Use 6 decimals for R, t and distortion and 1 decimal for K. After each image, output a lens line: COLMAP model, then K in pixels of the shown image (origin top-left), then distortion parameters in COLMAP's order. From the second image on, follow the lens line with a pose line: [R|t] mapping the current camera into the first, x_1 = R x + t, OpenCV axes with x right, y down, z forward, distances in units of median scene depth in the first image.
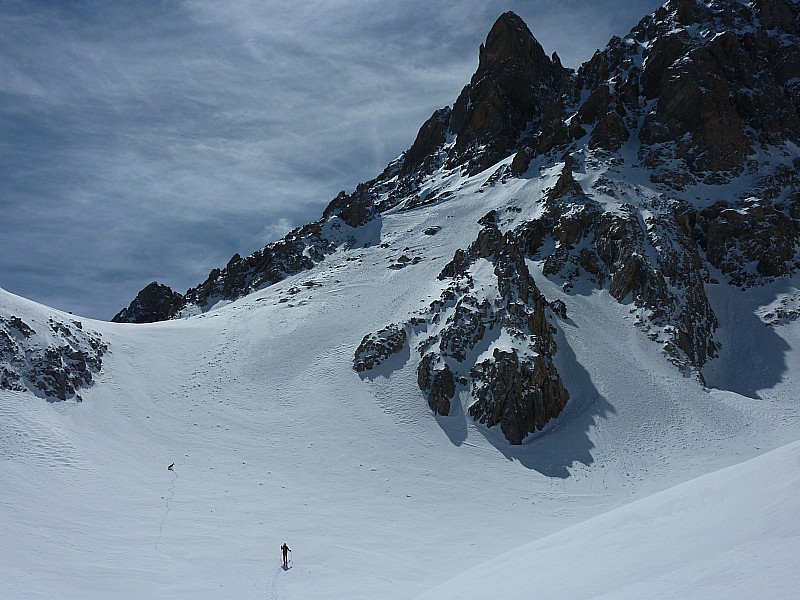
lens RADIAL K [[870.6, 0, 400.0], [0, 870.6, 300.0], [0, 0, 1]] dist [-0.011210, -0.010740]
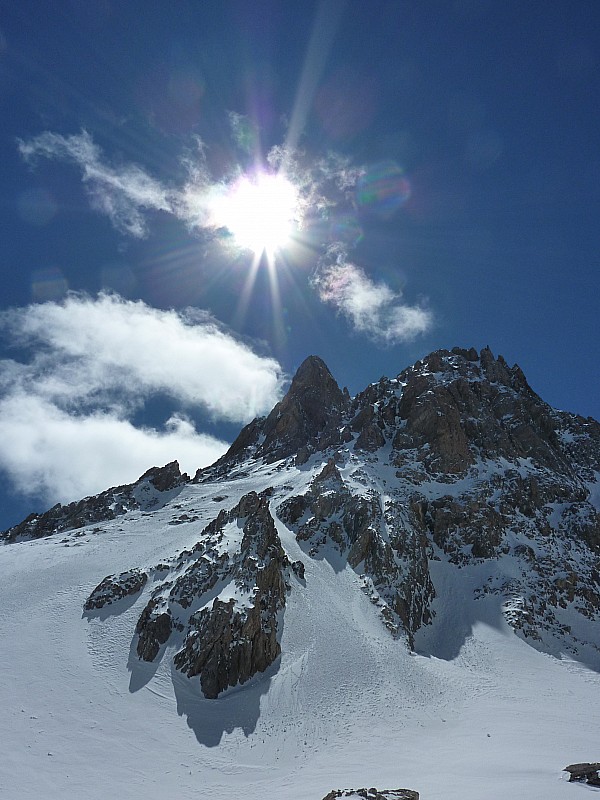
lens RADIAL K [[615.8, 0, 300.0], [0, 615.8, 400.0], [0, 0, 1]] dist [-0.004142, -0.044563]
pose [[0.991973, 0.105912, 0.069084, 0.089144], [-0.084021, 0.960346, -0.265849, 0.010079], [-0.094501, 0.257911, 0.961536, 0.137027]]
